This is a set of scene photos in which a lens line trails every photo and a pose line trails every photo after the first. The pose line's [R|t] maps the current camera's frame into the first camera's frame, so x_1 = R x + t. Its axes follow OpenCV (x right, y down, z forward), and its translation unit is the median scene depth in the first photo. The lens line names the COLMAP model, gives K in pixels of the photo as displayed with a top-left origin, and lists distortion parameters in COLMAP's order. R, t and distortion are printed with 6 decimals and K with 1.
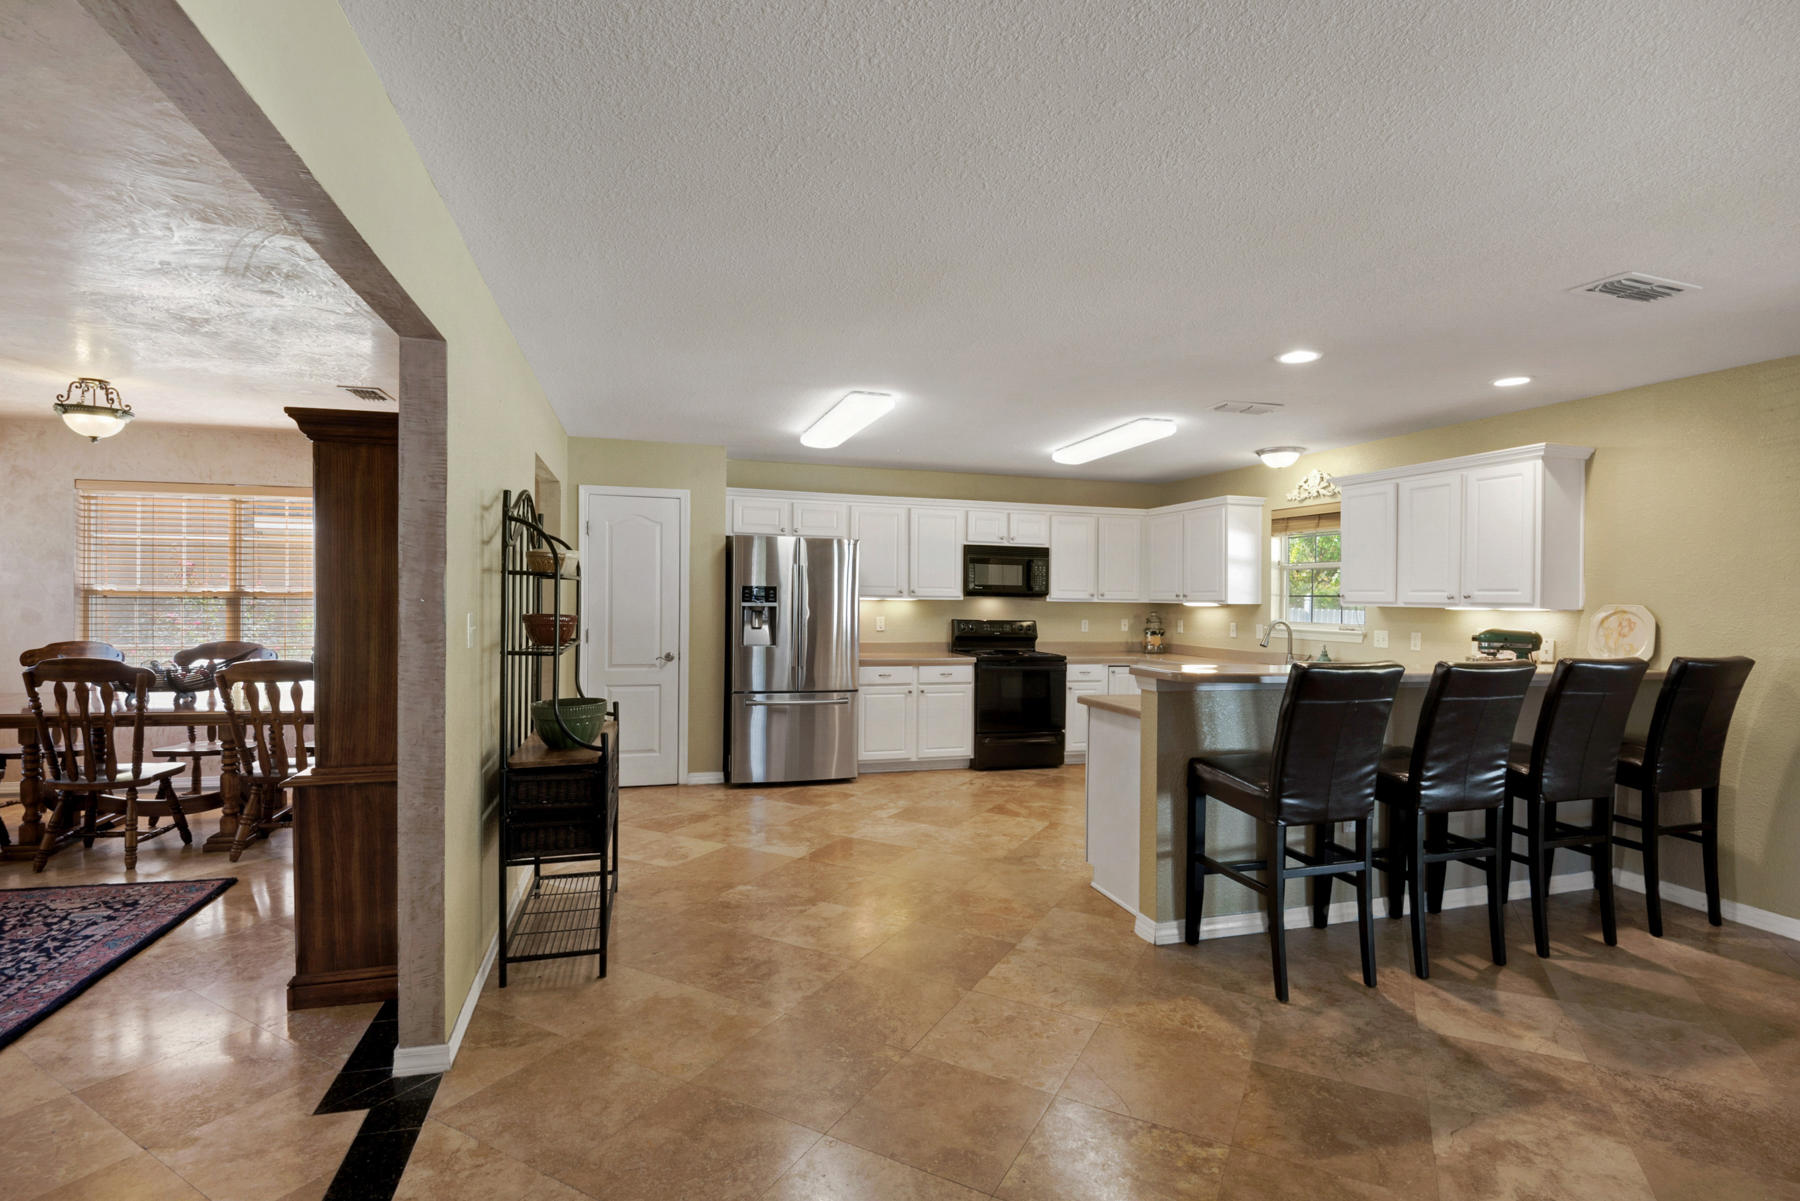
lens RADIAL K [[842.2, 0, 901.2], [0, 842.2, 619.5], [0, 0, 1]] dist [-0.013854, -0.011218]
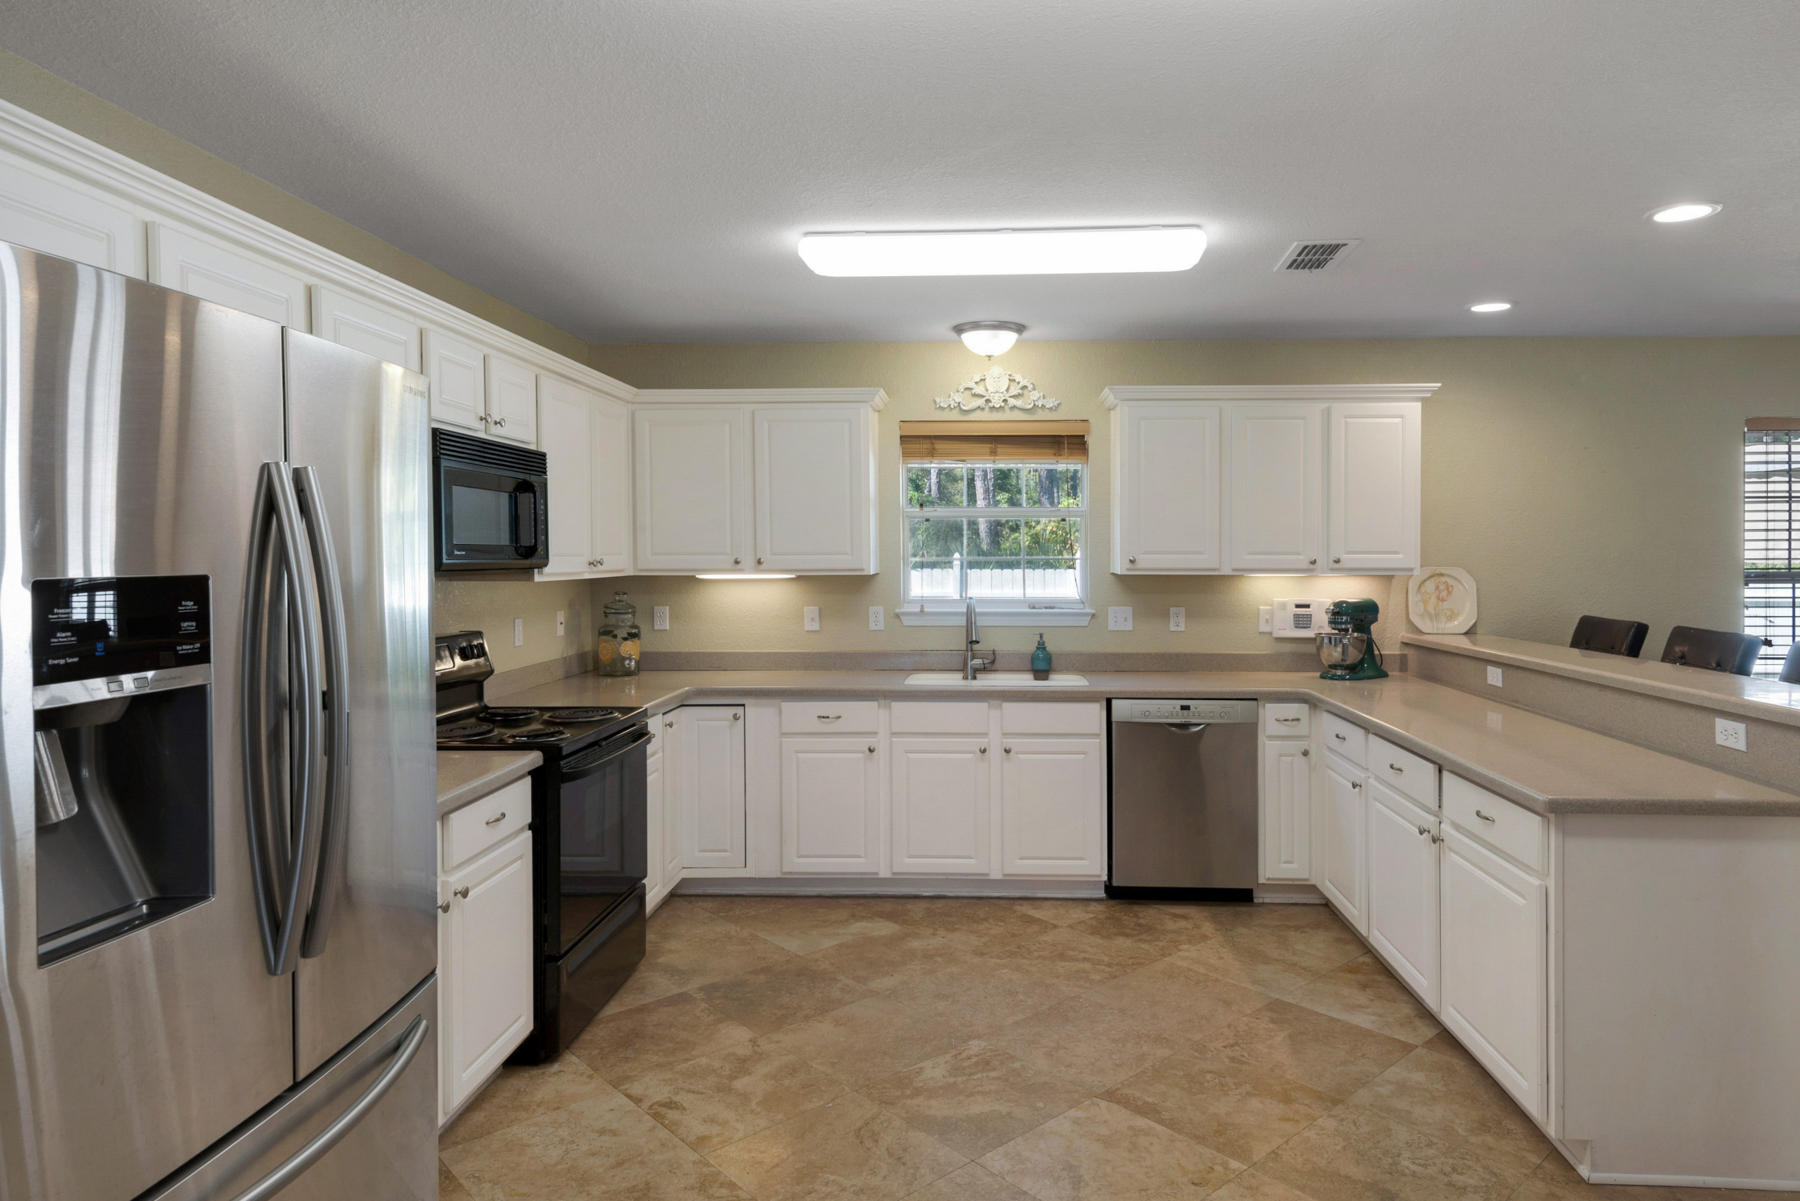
lens RADIAL K [[1096.4, 0, 967.2], [0, 1096.4, 555.6], [0, 0, 1]] dist [0.028979, 0.000749]
pose [[0.319081, -0.019699, 0.947523, -0.359817], [0.031922, 0.999440, 0.010029, -0.044615], [-0.947190, 0.027047, 0.319531, 0.826926]]
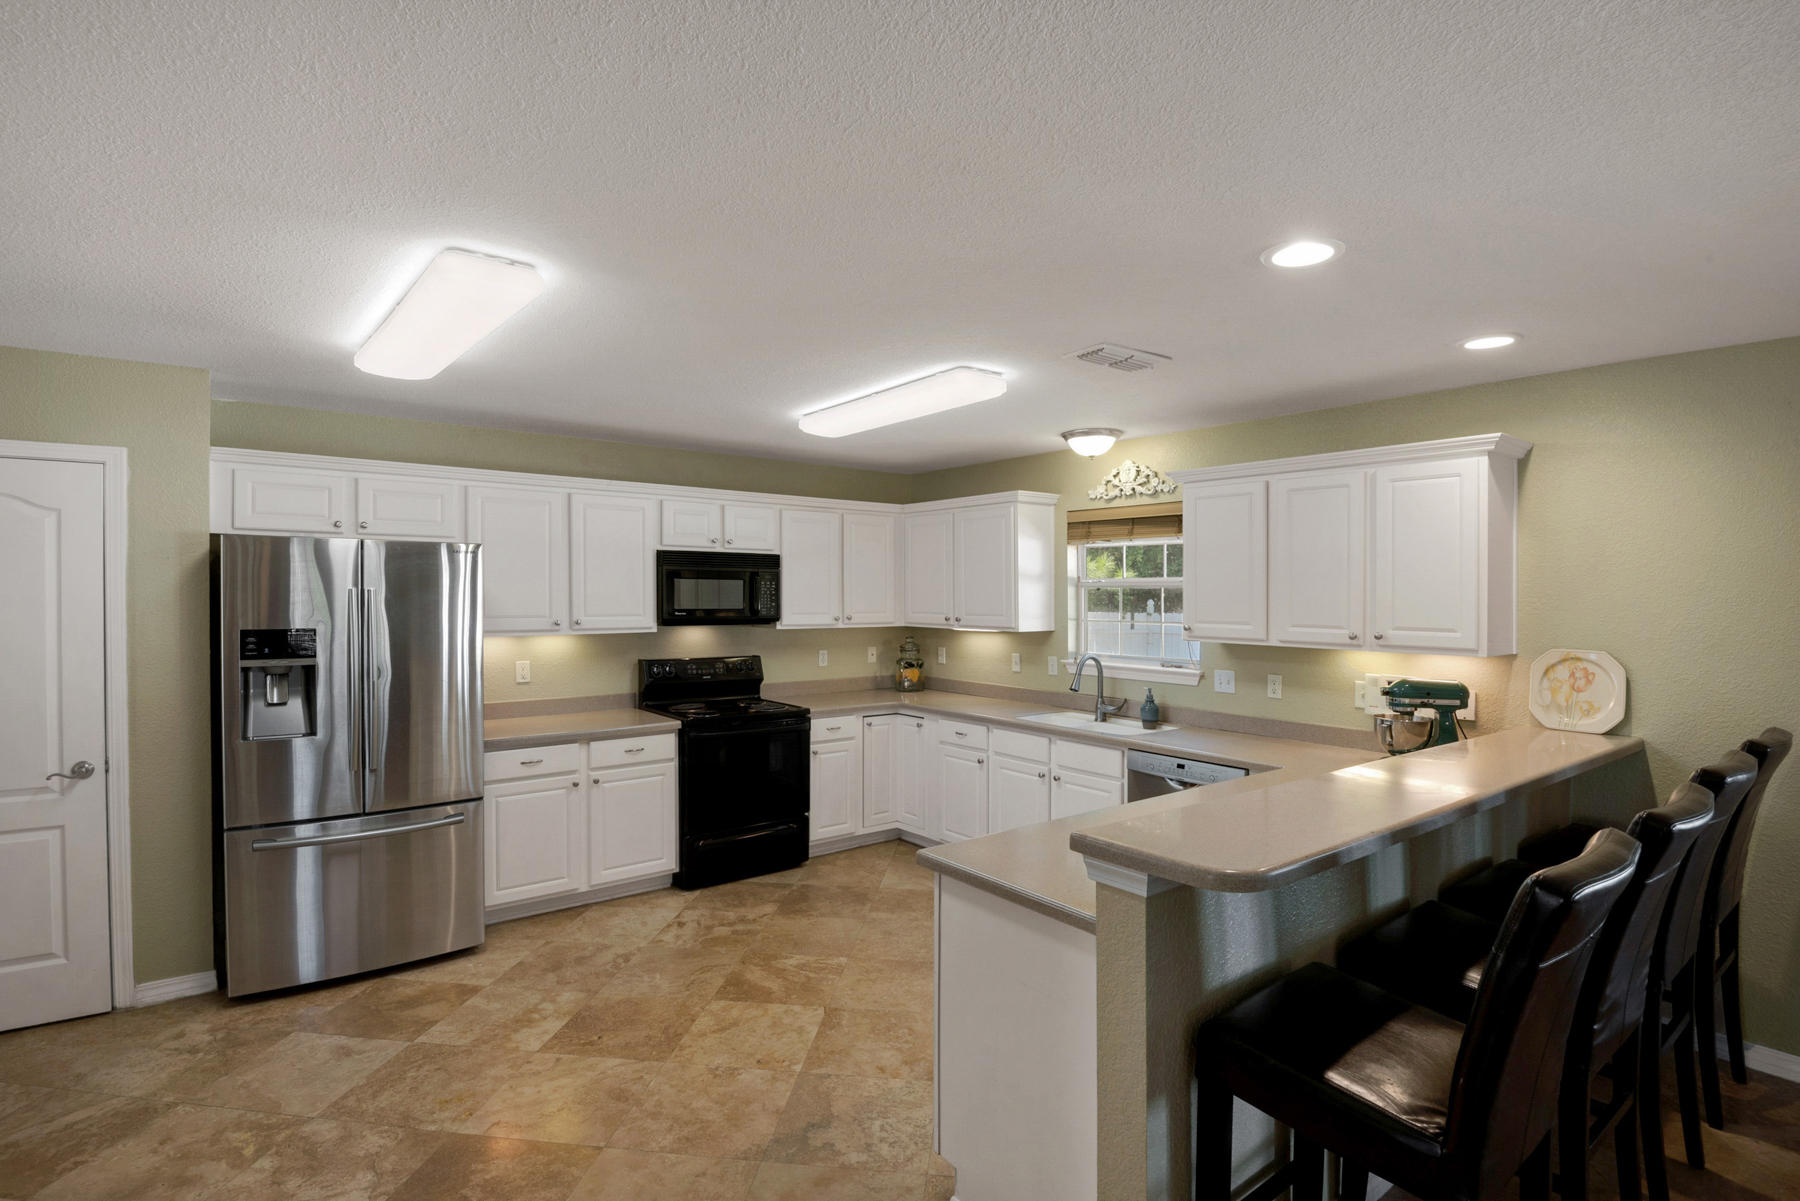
lens RADIAL K [[887.3, 0, 903.6], [0, 887.3, 598.7], [0, 0, 1]] dist [-0.006269, -0.007693]
pose [[0.929480, -0.011809, 0.368683, -0.005240], [0.017844, 0.999757, -0.012965, -0.048303], [-0.368441, 0.018629, 0.929465, 0.347142]]
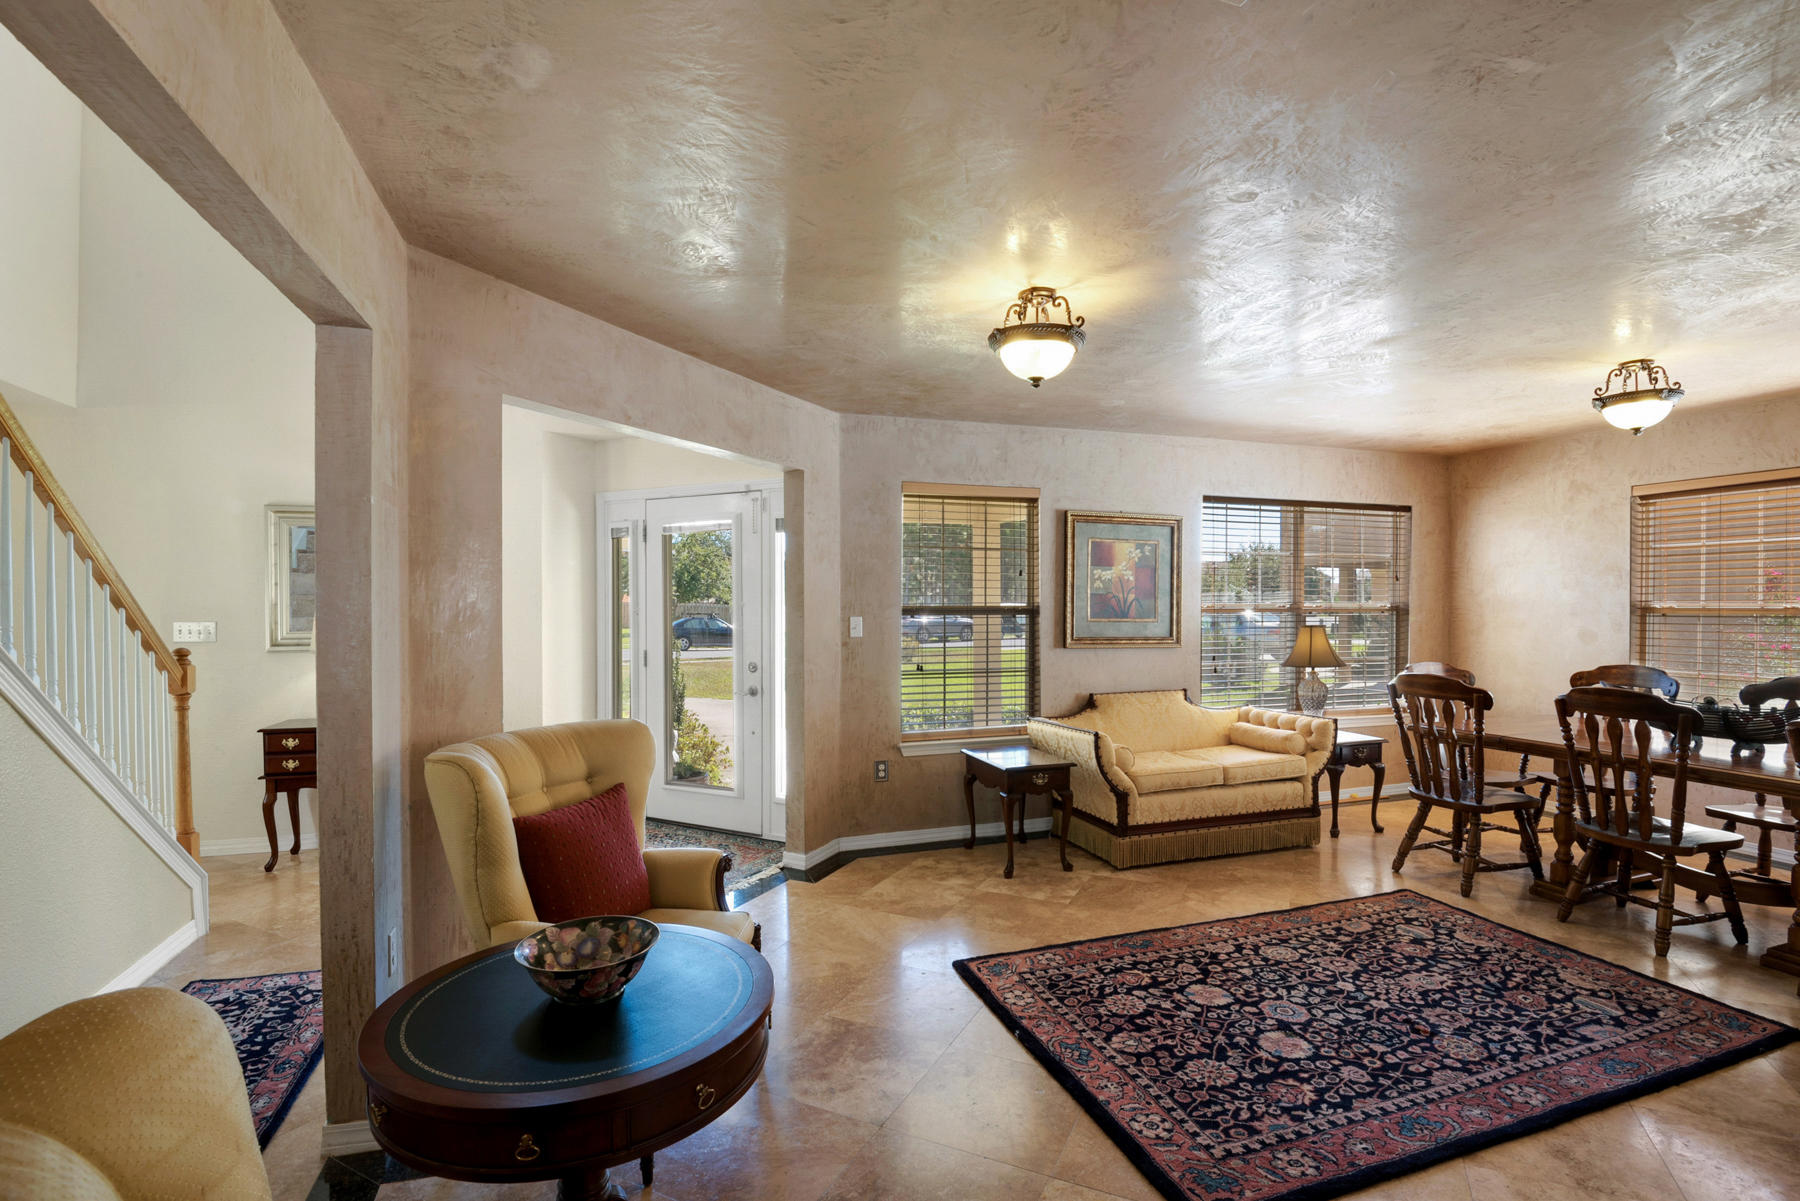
lens RADIAL K [[842.2, 0, 905.0], [0, 842.2, 613.2], [0, 0, 1]] dist [-0.013854, -0.011218]
pose [[0.034186, -0.001251, -0.999415, -0.118653], [-0.023641, 0.999718, -0.002060, -0.009062], [0.999136, 0.023698, 0.034147, 0.166523]]
